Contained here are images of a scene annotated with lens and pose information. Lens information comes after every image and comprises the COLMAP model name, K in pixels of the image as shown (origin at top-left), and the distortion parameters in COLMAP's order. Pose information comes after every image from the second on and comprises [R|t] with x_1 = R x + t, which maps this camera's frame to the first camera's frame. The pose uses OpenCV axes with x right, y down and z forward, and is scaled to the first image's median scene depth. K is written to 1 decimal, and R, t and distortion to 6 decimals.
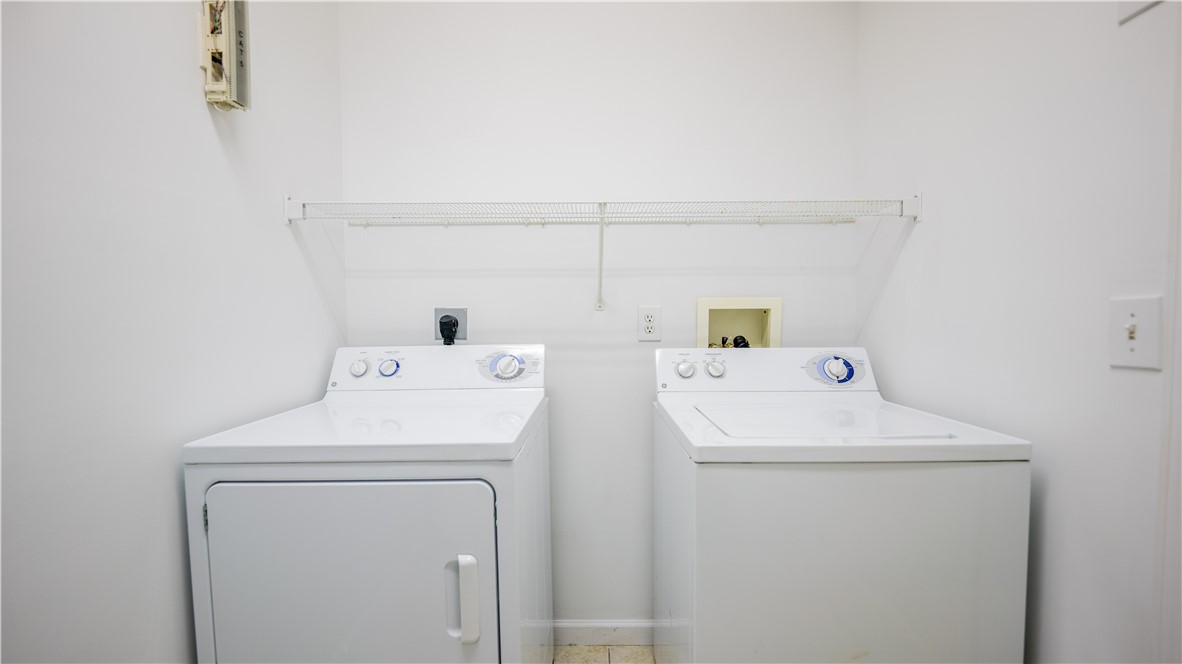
lens RADIAL K [[477.6, 0, 589.2], [0, 477.6, 332.4], [0, 0, 1]] dist [-0.002014, -0.005468]
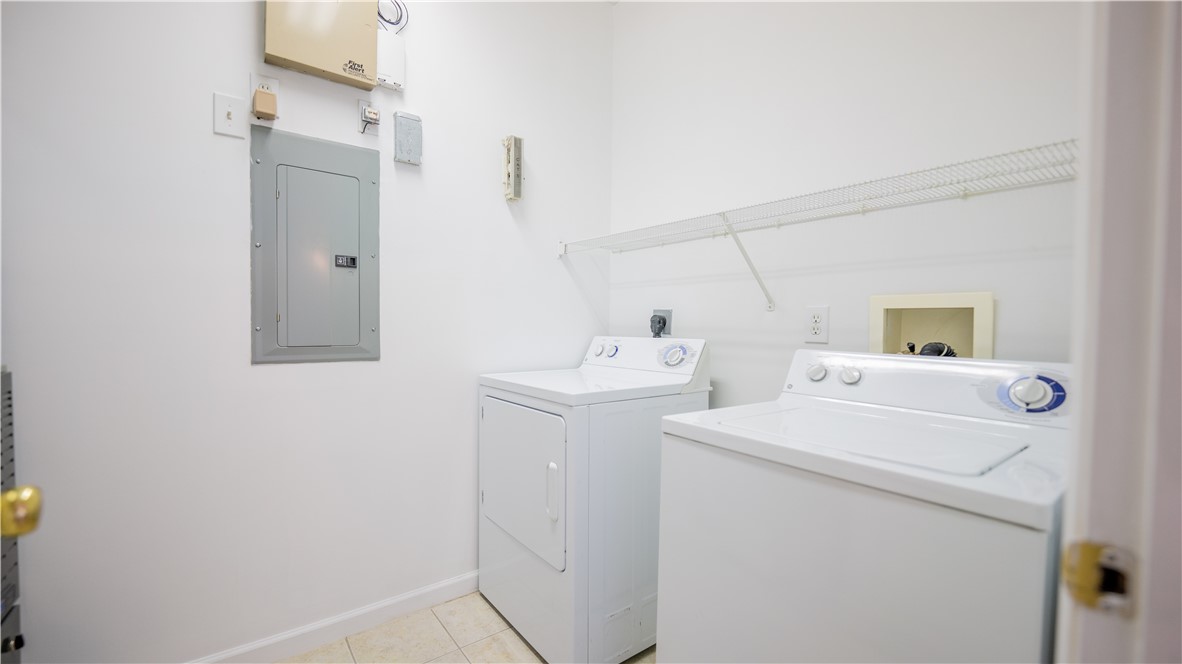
lens RADIAL K [[475.1, 0, 589.7], [0, 475.1, 334.8], [0, 0, 1]] dist [-0.000176, -0.005539]
pose [[0.618756, 0.035875, -0.784764, 0.616922], [-0.043724, 0.998981, 0.011193, 0.011988], [0.784366, 0.027387, 0.619694, 0.063266]]
